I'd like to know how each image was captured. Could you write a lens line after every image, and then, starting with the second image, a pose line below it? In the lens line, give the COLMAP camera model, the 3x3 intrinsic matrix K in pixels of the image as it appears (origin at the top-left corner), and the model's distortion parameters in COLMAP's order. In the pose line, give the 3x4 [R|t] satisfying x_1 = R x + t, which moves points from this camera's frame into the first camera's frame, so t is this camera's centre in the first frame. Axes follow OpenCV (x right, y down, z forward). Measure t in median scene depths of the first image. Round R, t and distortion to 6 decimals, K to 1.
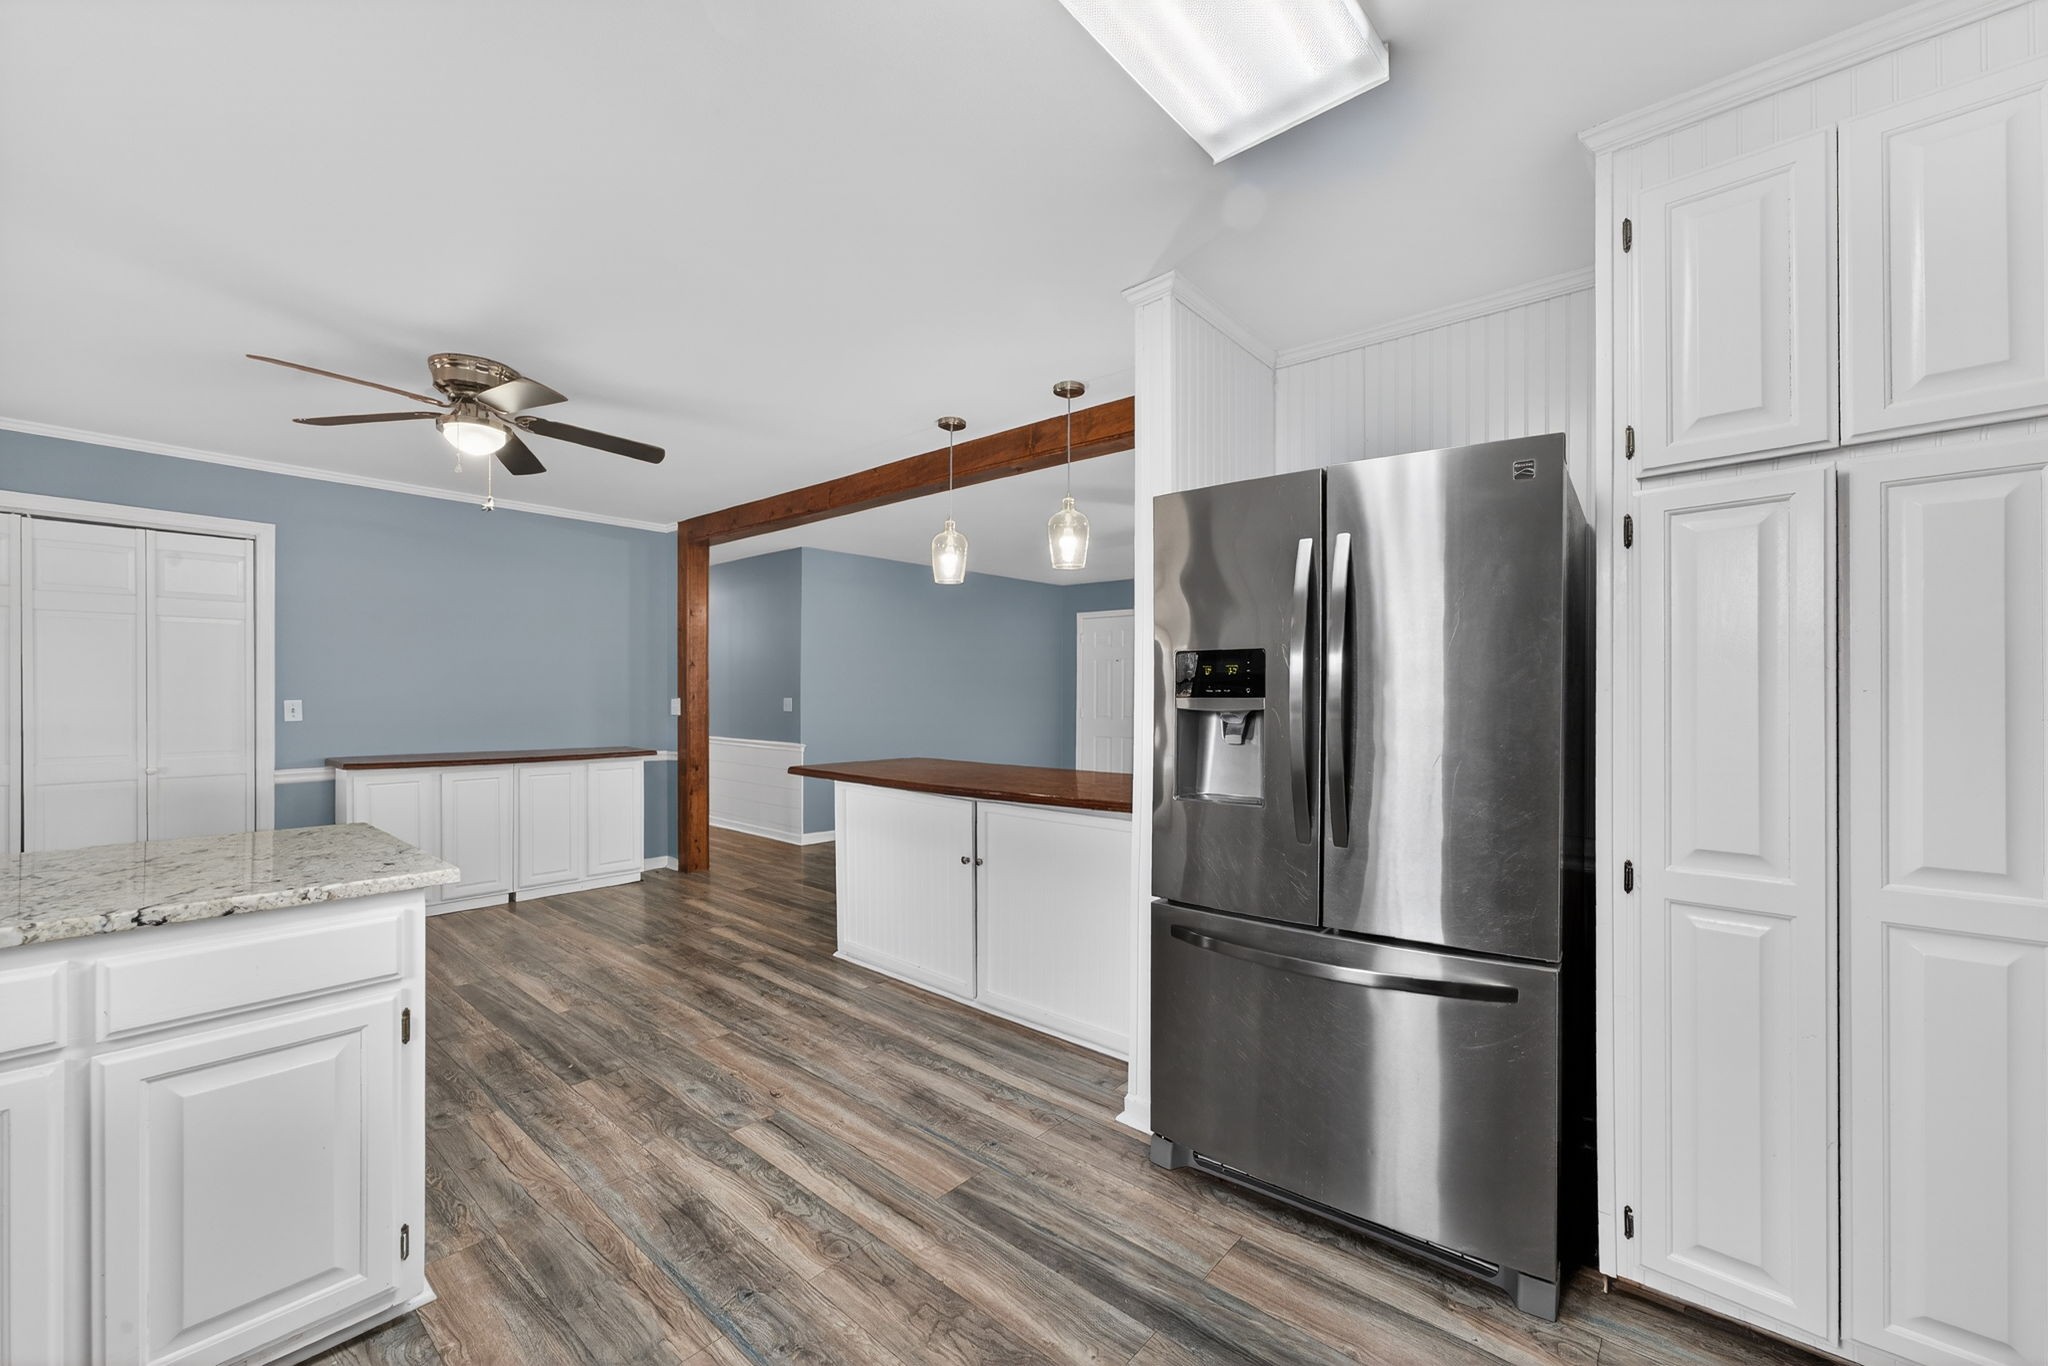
lens RADIAL K [[815.8, 0, 1020.2], [0, 815.8, 699.1], [0, 0, 1]] dist [0.001103, 0.002870]
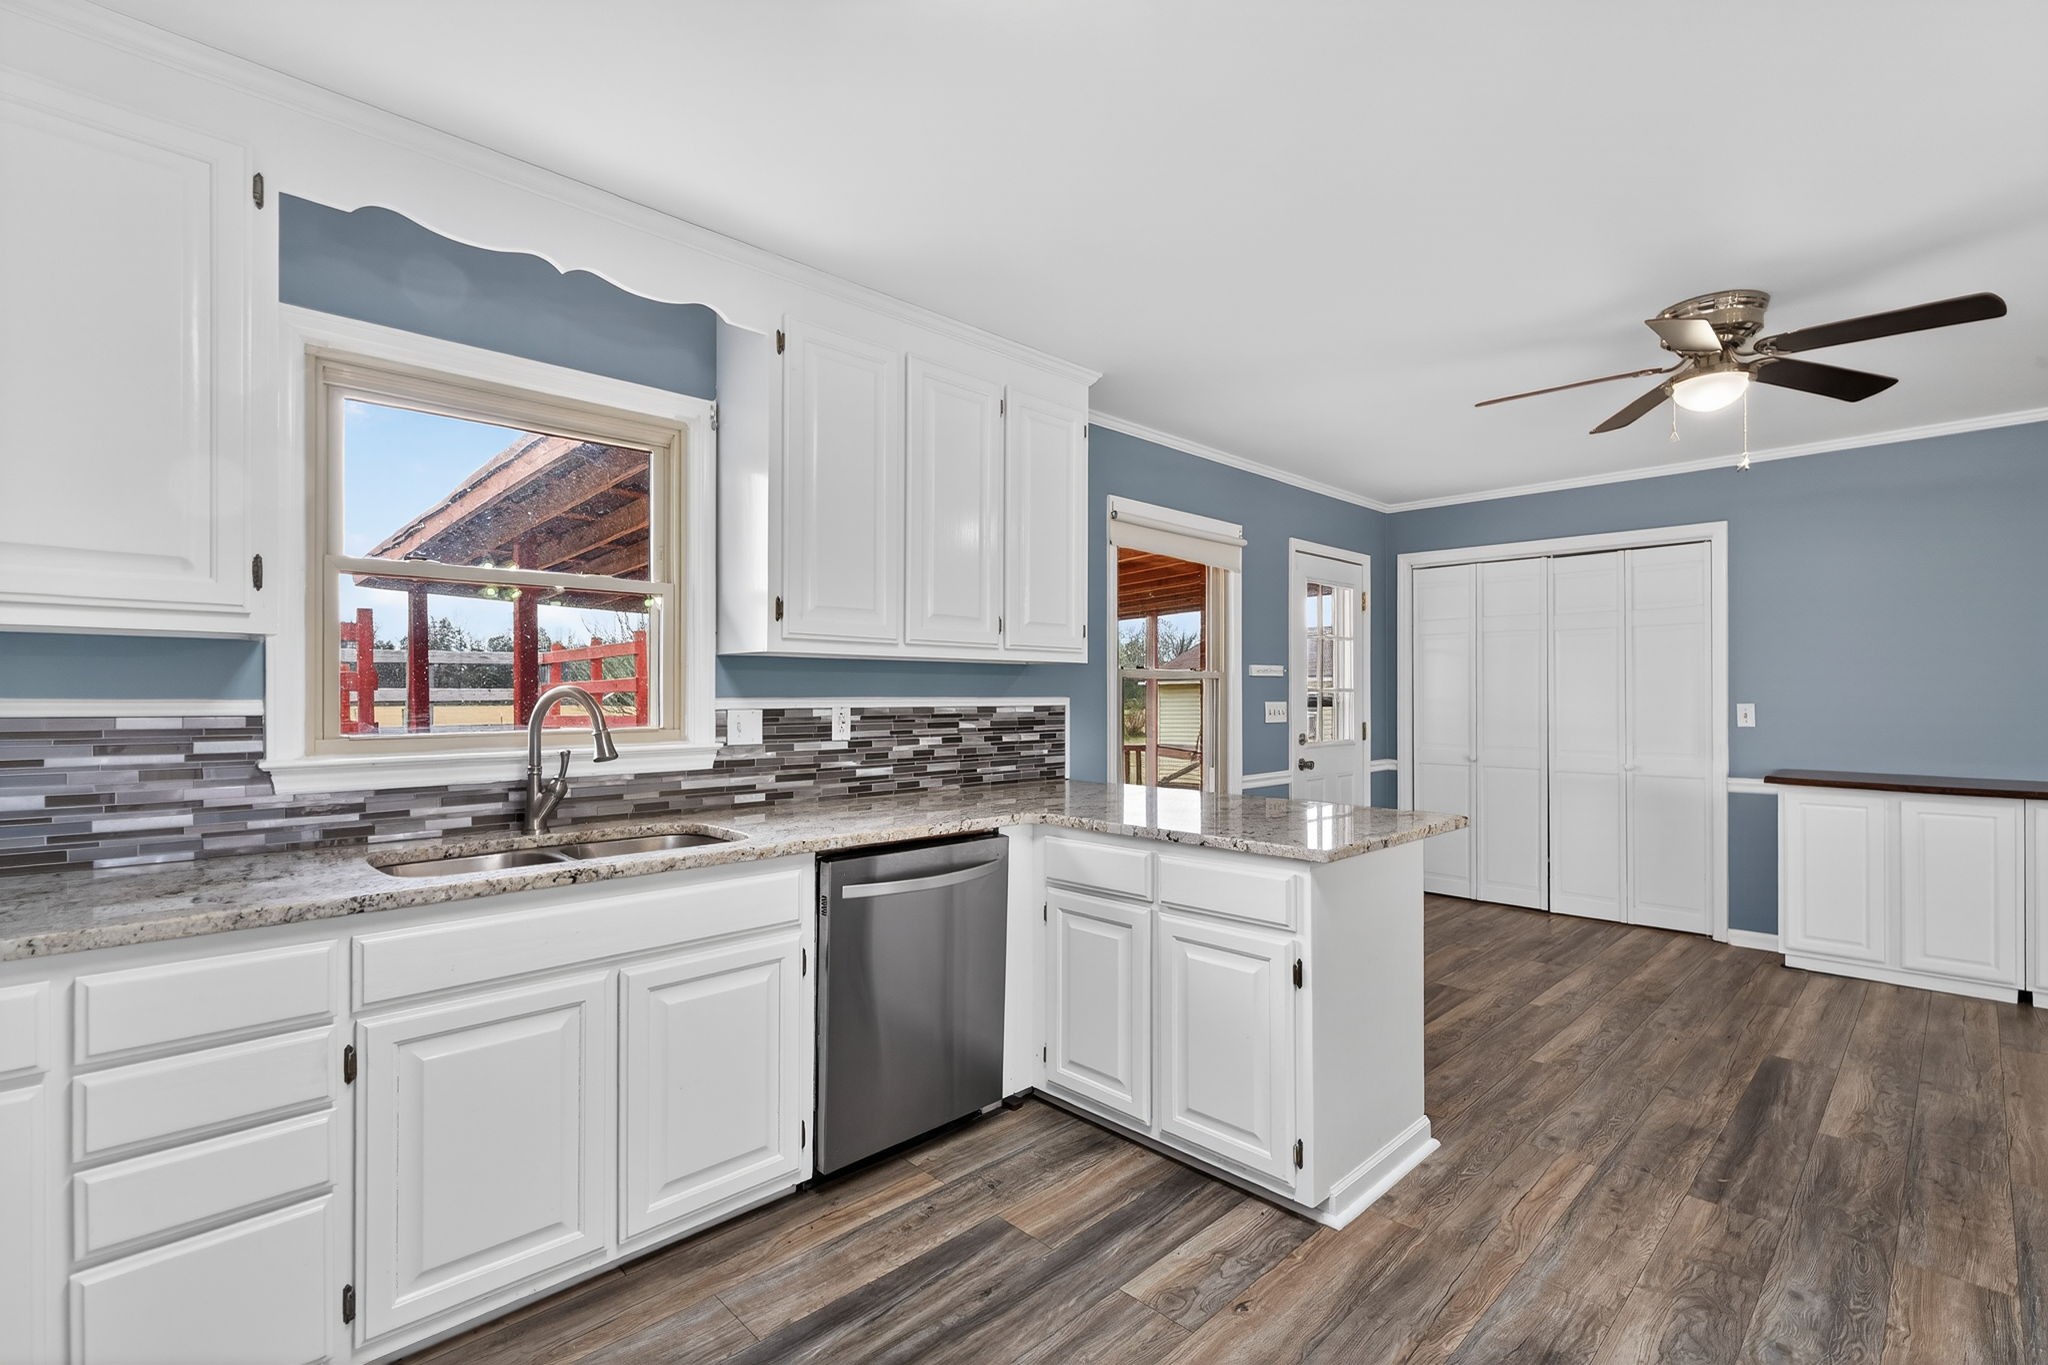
lens RADIAL K [[915.4, 0, 1018.8], [0, 915.4, 701.2], [0, 0, 1]] dist [-0.001586, -0.001867]
pose [[-0.080554, 0.000414, -0.996750, 0.344774], [-0.005086, 0.999987, 0.000827, 0.001398], [0.996737, 0.005136, -0.080551, 0.390081]]
